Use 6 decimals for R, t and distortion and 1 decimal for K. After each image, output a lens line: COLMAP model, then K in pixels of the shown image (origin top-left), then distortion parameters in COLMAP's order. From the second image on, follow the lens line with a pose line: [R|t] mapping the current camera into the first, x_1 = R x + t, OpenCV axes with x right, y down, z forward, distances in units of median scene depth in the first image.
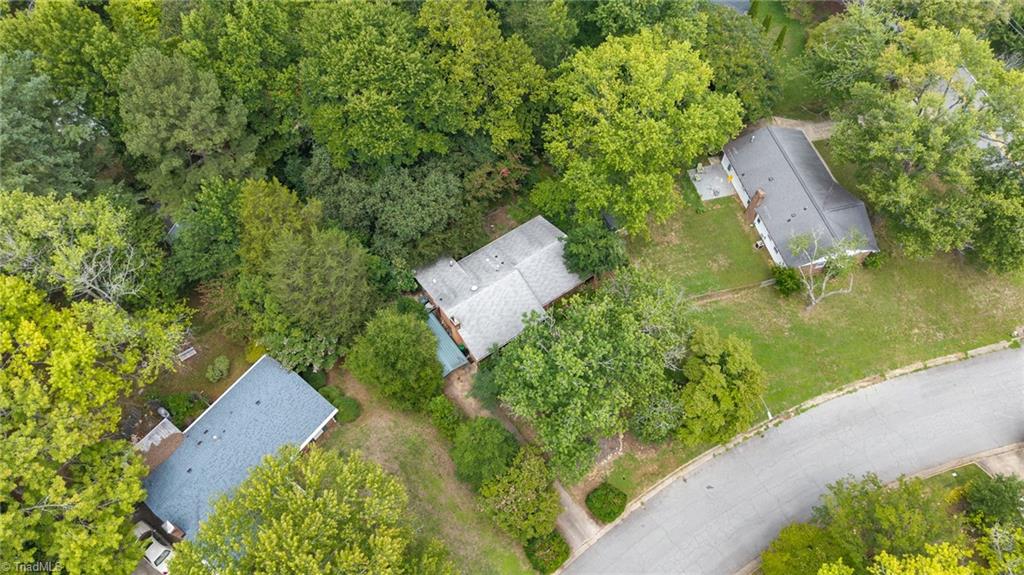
lens RADIAL K [[684.2, 0, 514.0], [0, 684.2, 293.8], [0, 0, 1]] dist [0.009729, -0.007661]
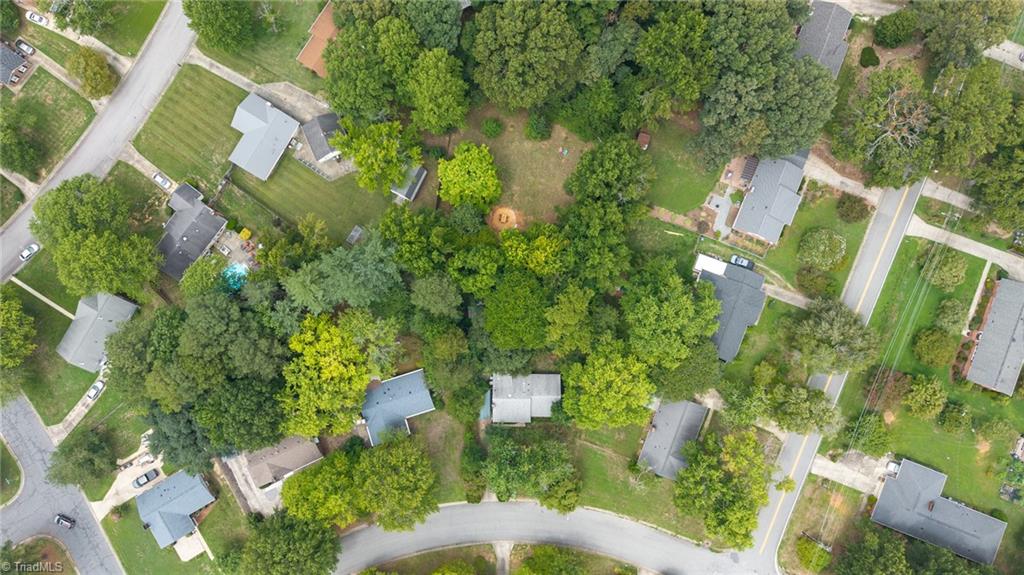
lens RADIAL K [[681.8, 0, 512.0], [0, 681.8, 282.7], [0, 0, 1]] dist [0.006329, -0.009991]
pose [[0.813437, 0.581234, -0.022071, -0.232487], [-0.498335, 0.715984, 0.488906, -1.466024], [0.299971, -0.386696, 0.872057, -0.875377]]
